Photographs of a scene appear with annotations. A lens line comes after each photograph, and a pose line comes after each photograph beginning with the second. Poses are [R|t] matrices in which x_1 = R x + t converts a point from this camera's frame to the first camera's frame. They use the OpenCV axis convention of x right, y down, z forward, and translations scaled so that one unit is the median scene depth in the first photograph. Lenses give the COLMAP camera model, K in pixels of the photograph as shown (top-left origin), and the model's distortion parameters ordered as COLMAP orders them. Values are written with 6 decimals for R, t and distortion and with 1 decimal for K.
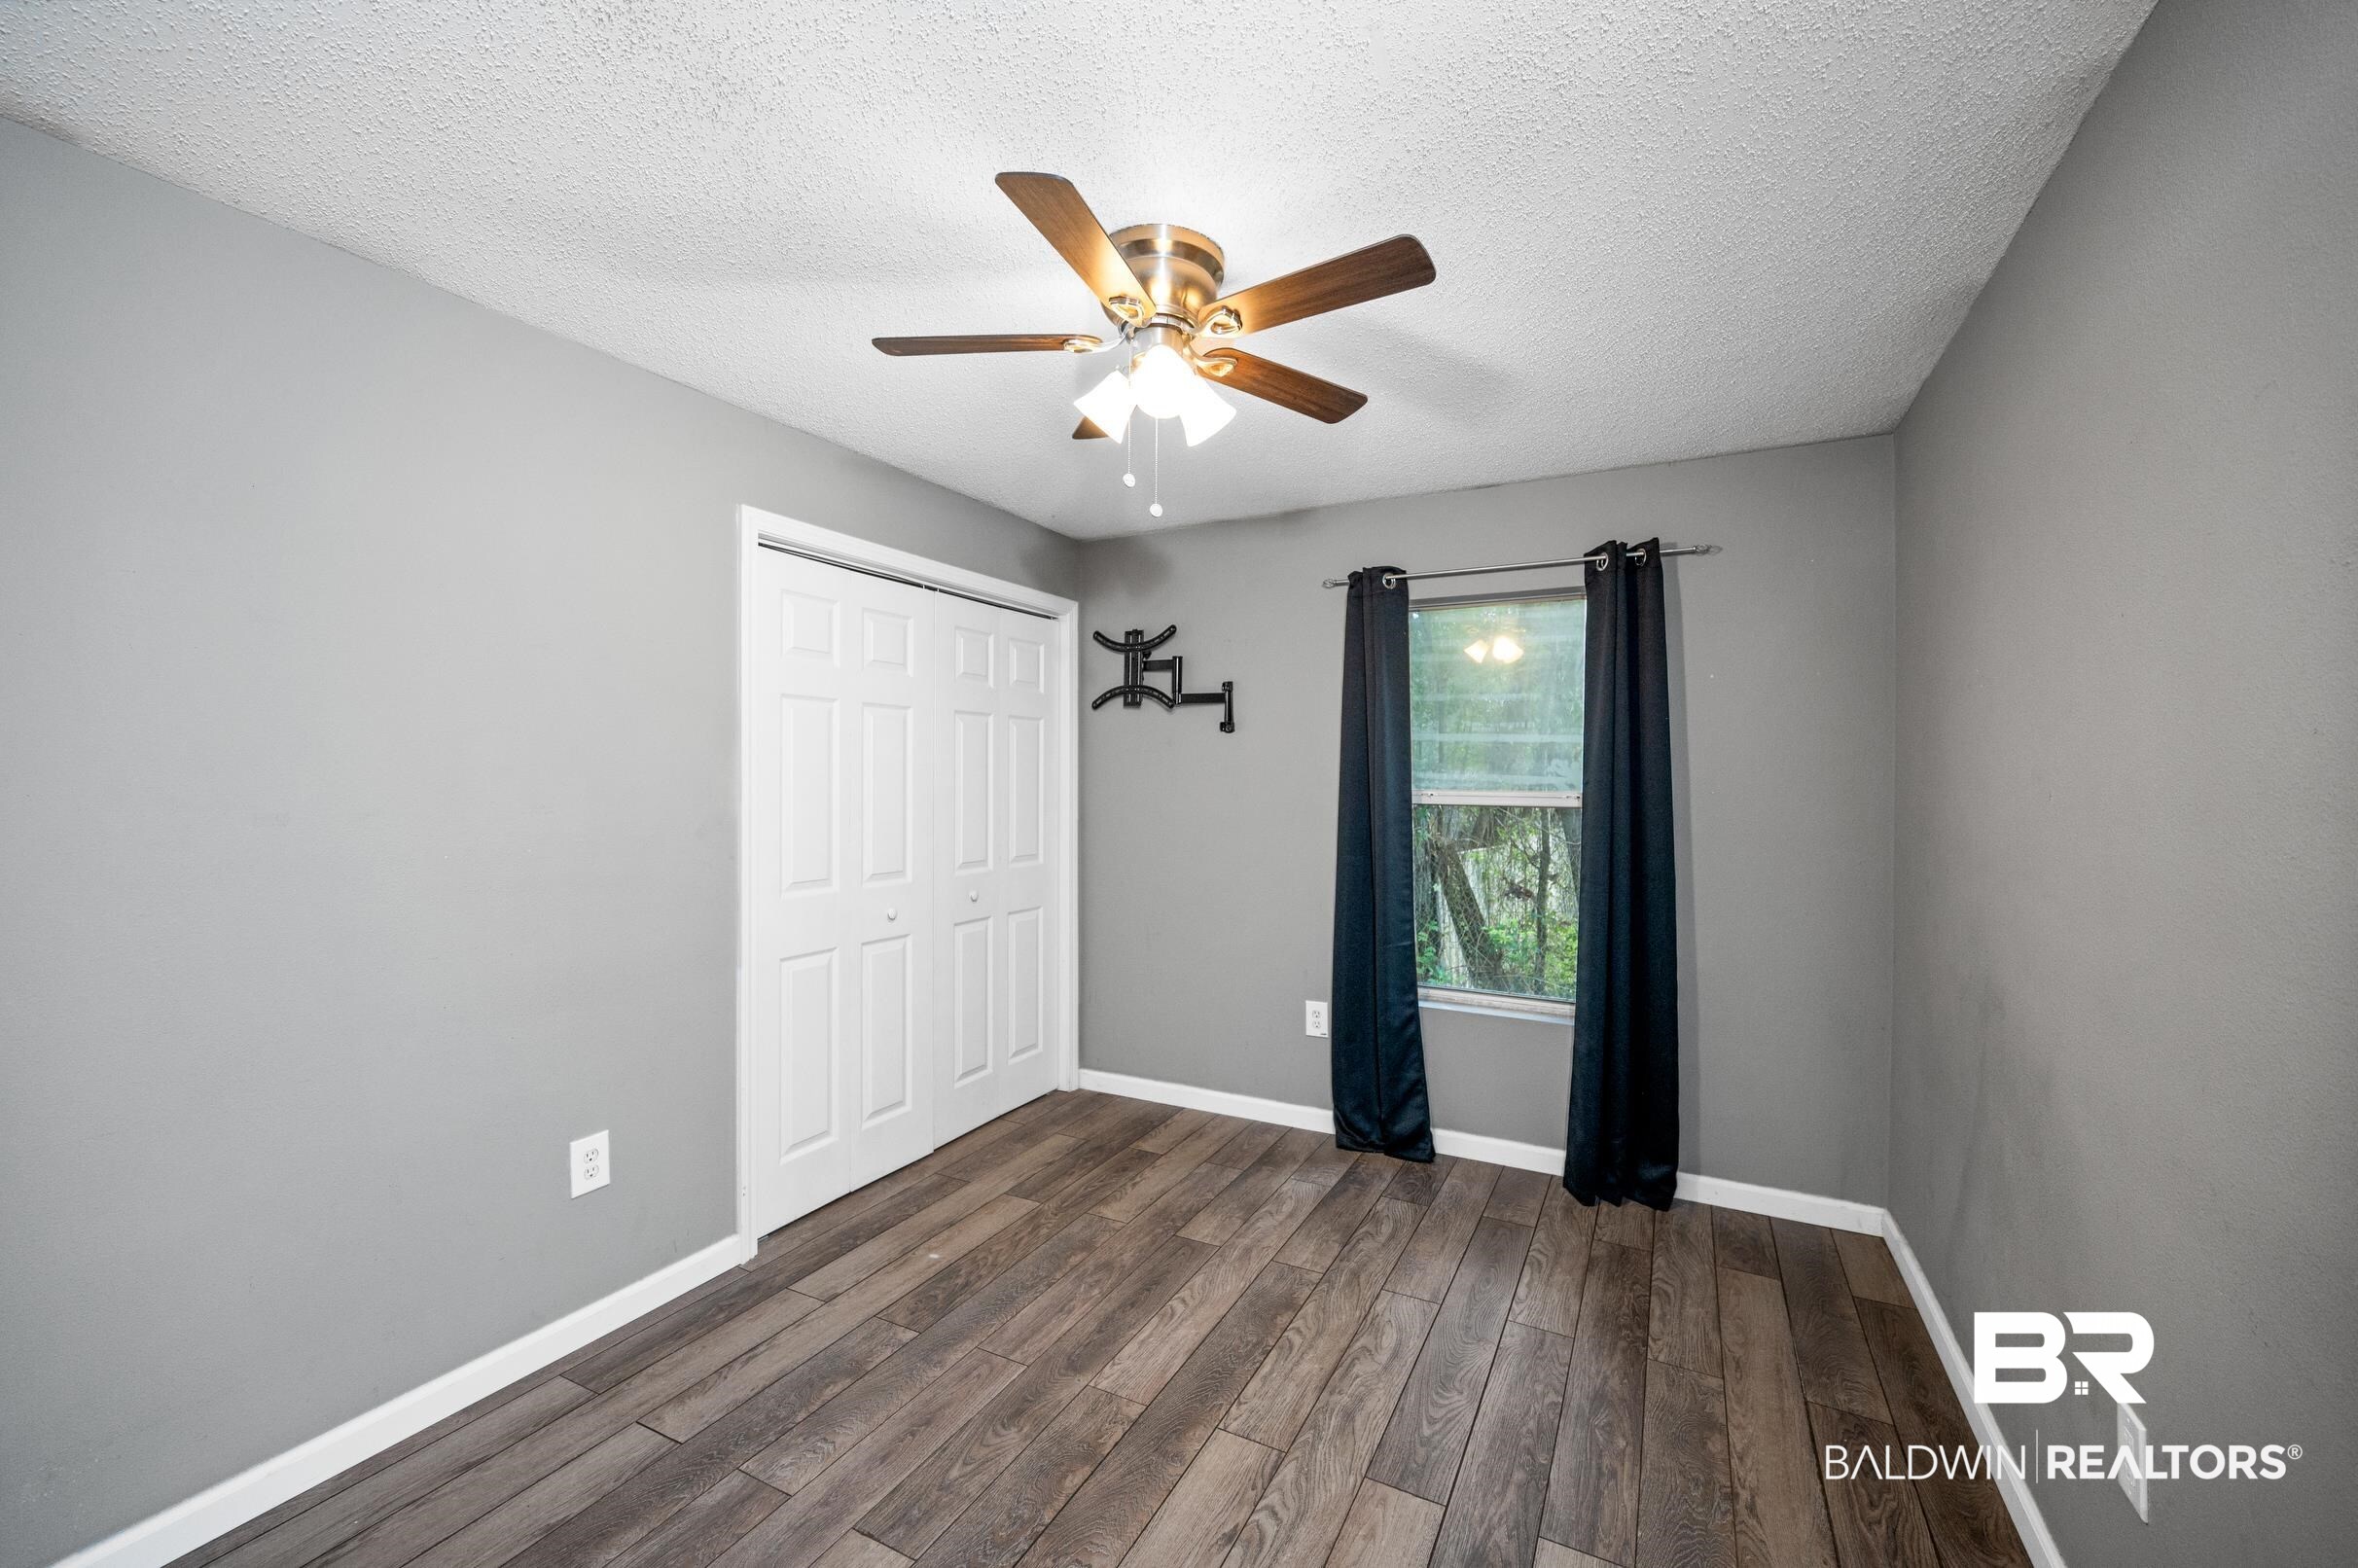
lens RADIAL K [[946.1, 0, 1186.1], [0, 946.1, 761.7], [0, 0, 1]] dist [0.000121, -0.001201]
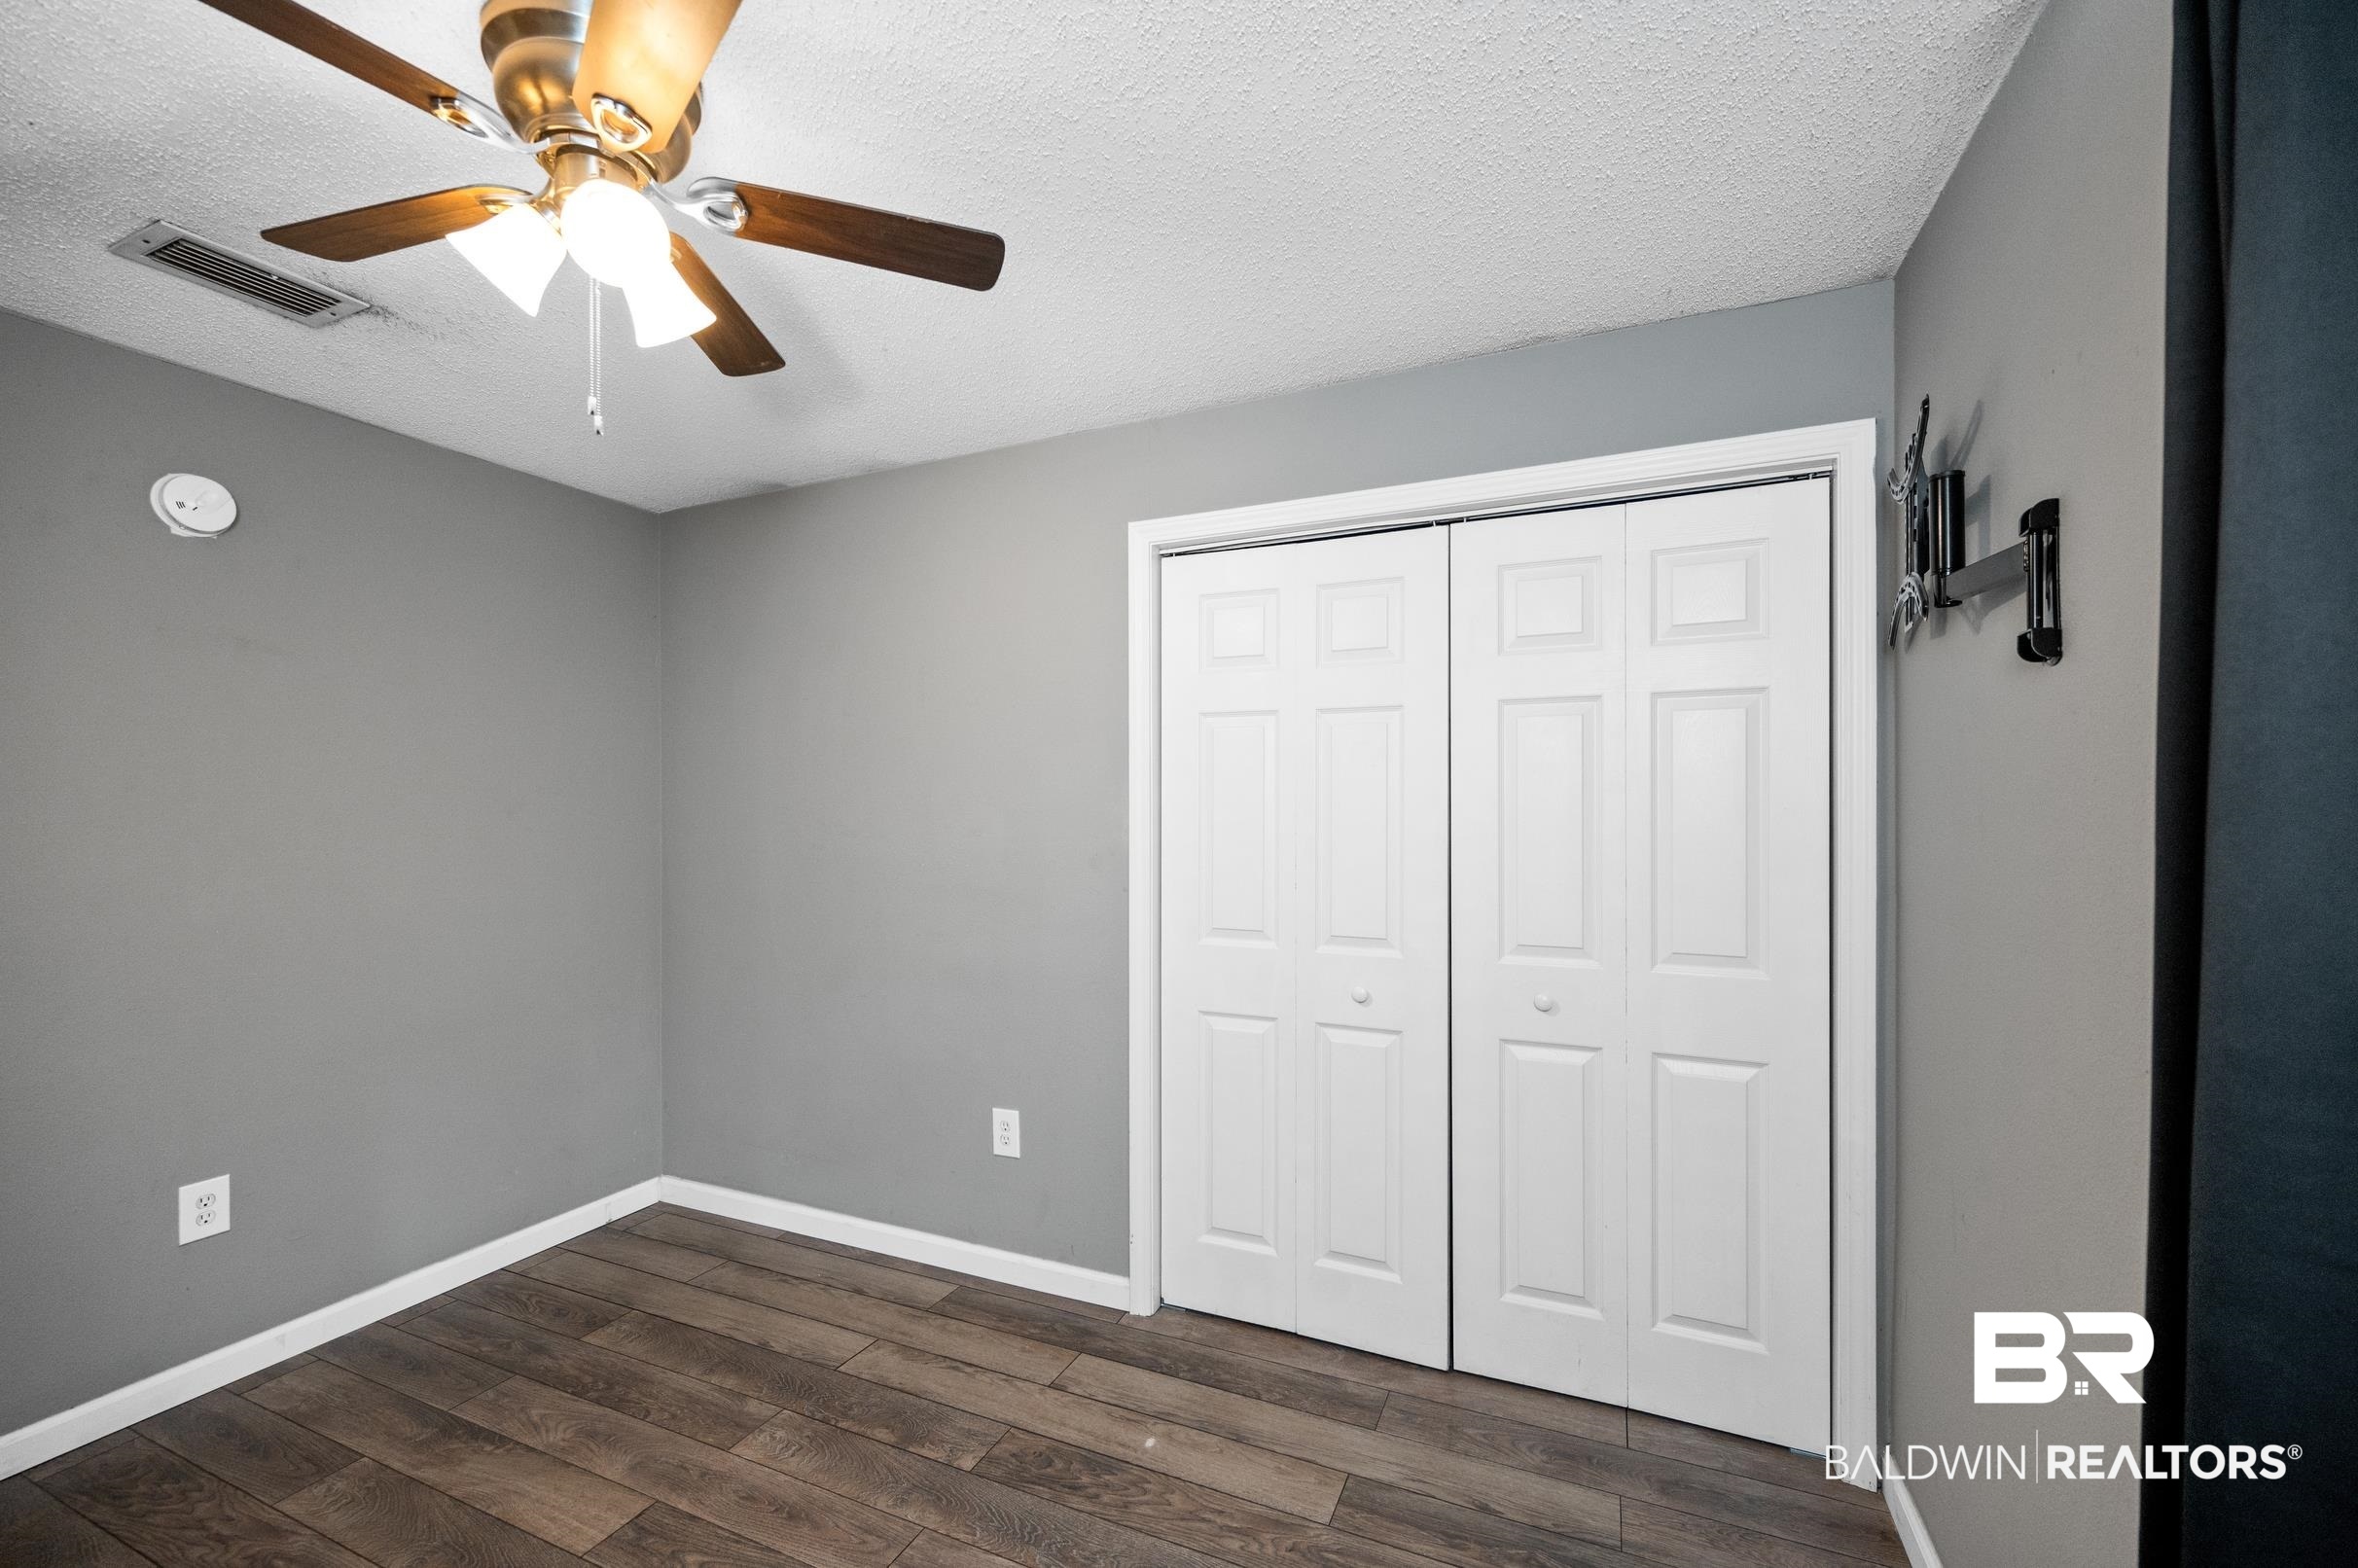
lens RADIAL K [[946.1, 0, 1171.3], [0, 946.1, 805.8], [0, 0, 1]] dist [0.000121, -0.001201]
pose [[0.052950, -0.002842, -0.998593, 0.588736], [0.021195, 0.999774, -0.001721, 0.019253], [0.998372, -0.021074, 0.052998, 1.187397]]
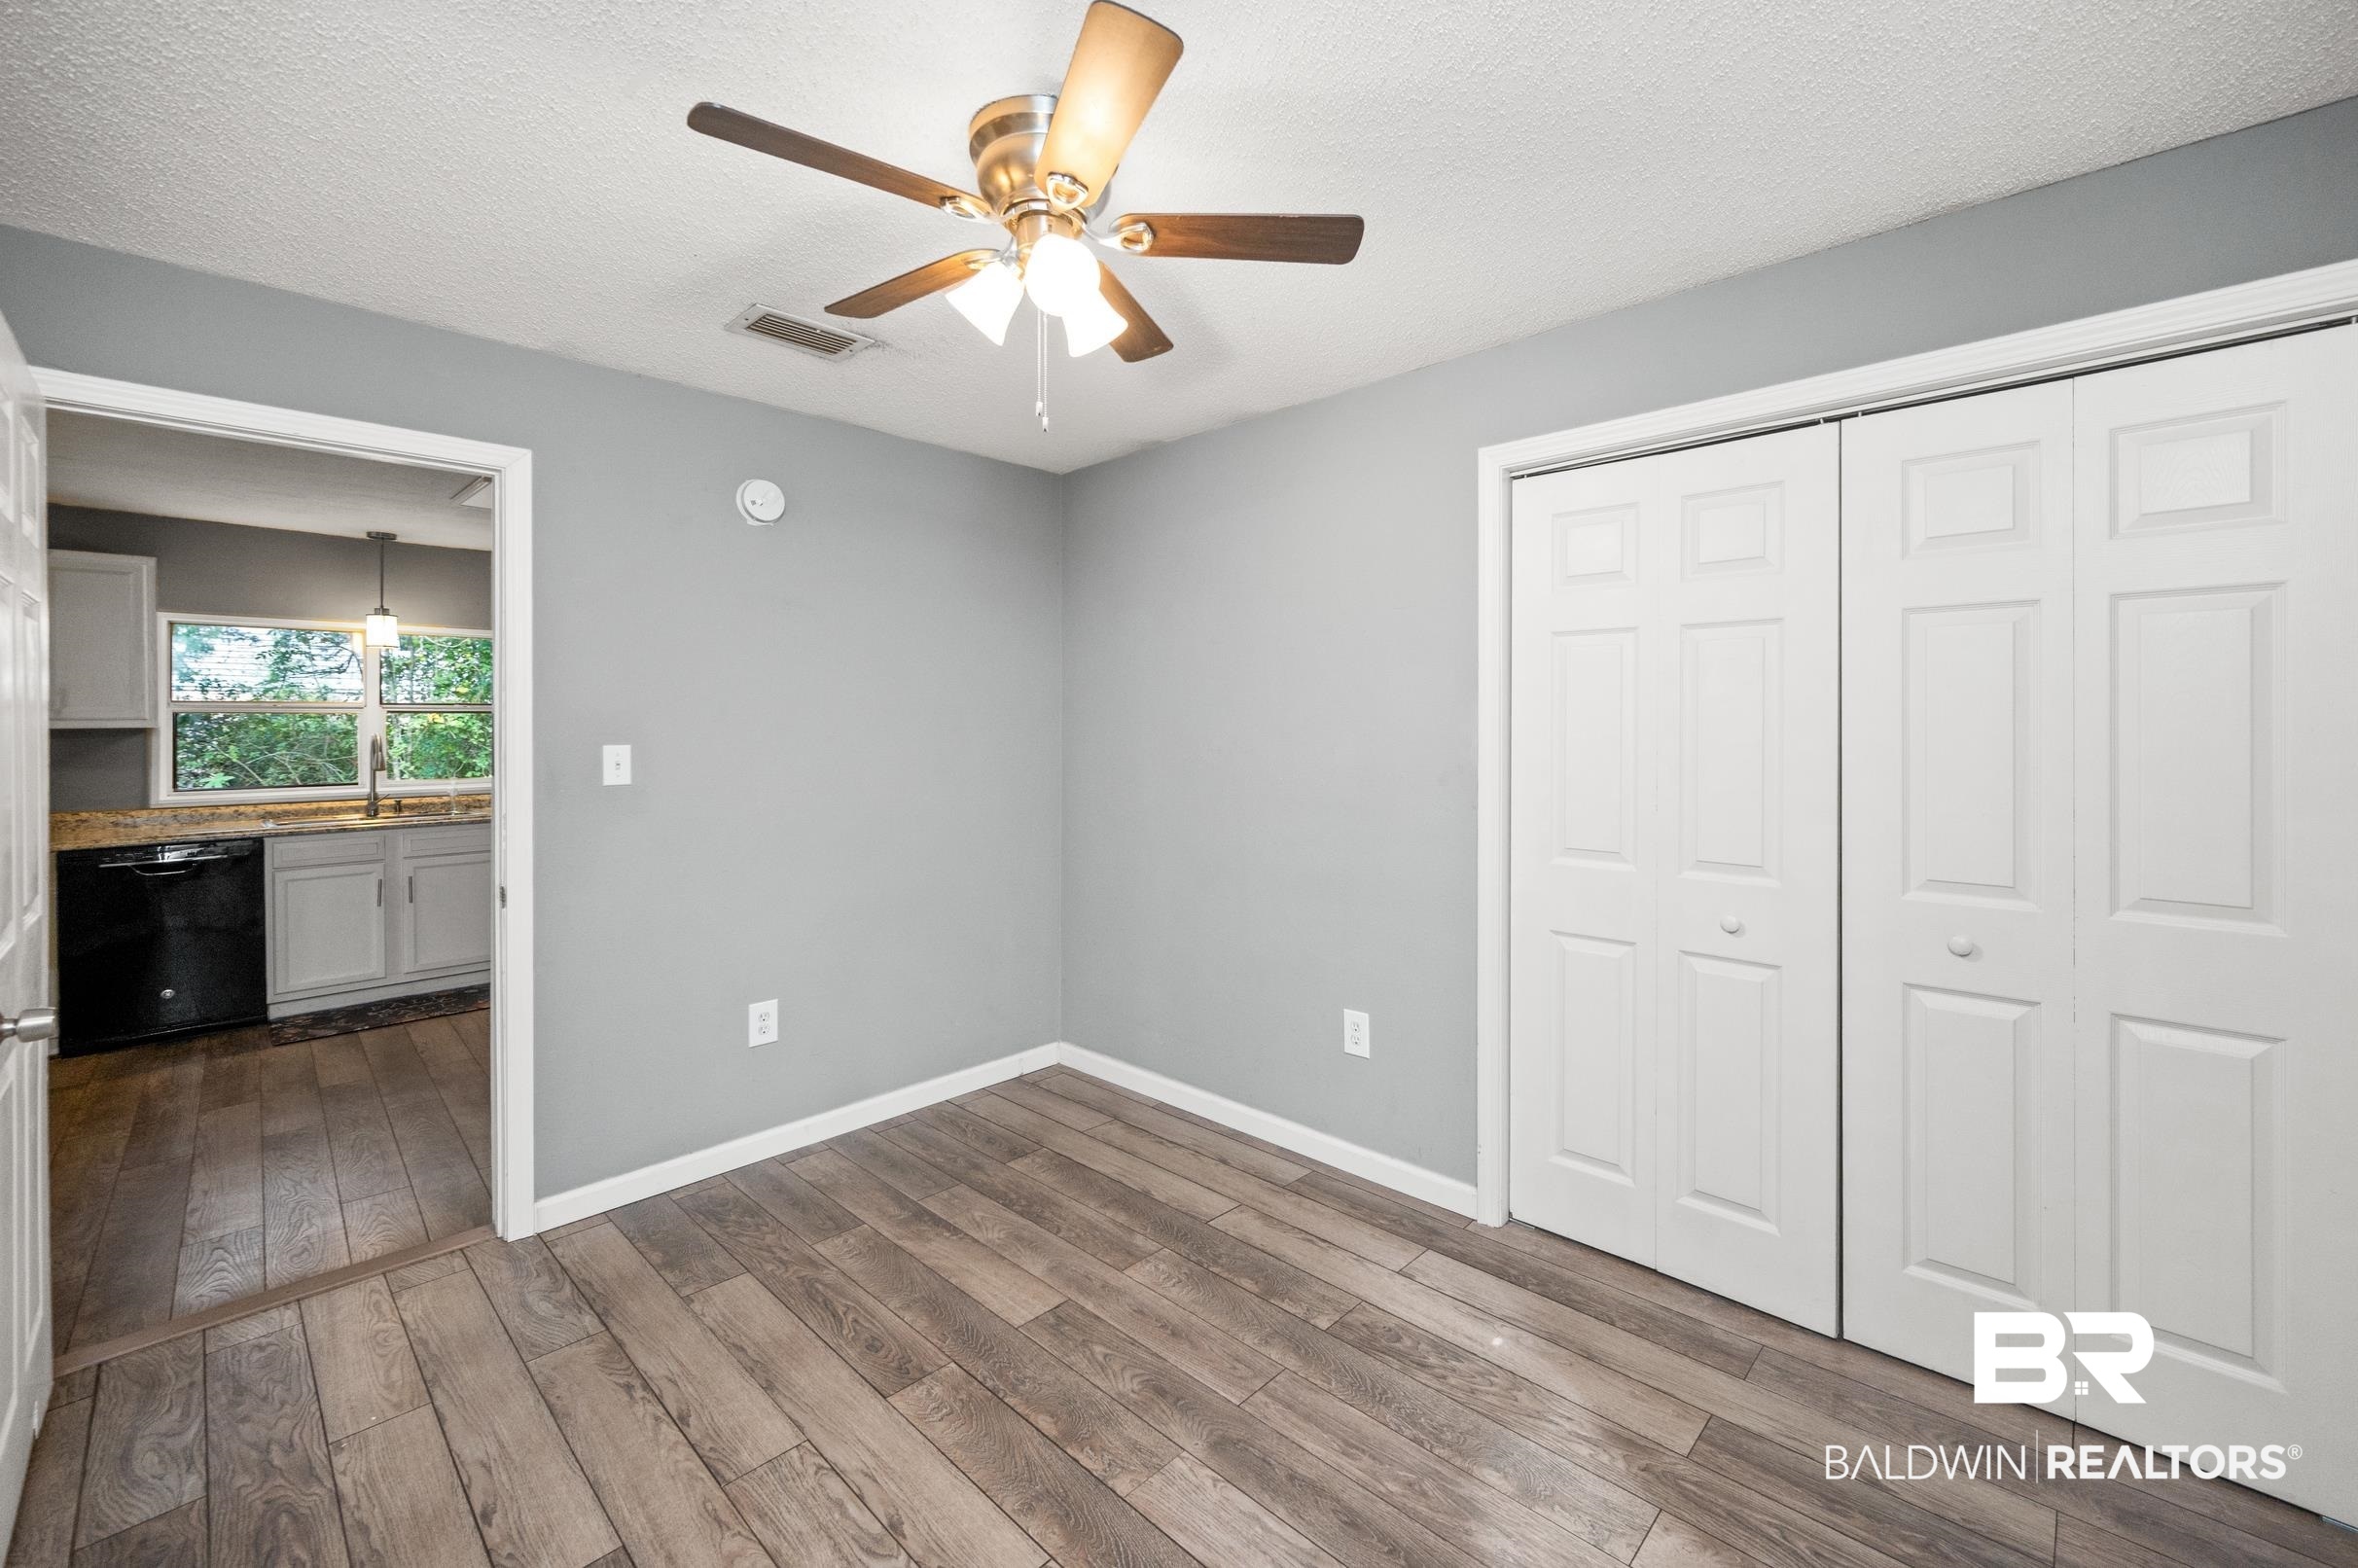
lens RADIAL K [[946.1, 0, 1197.5], [0, 946.1, 729.9], [0, 0, 1]] dist [0.000121, -0.001201]
pose [[-0.276223, -0.000162, -0.961093, 0.662828], [0.017423, 0.999835, -0.005176, 0.021788], [0.960936, -0.018175, -0.276175, 1.186801]]
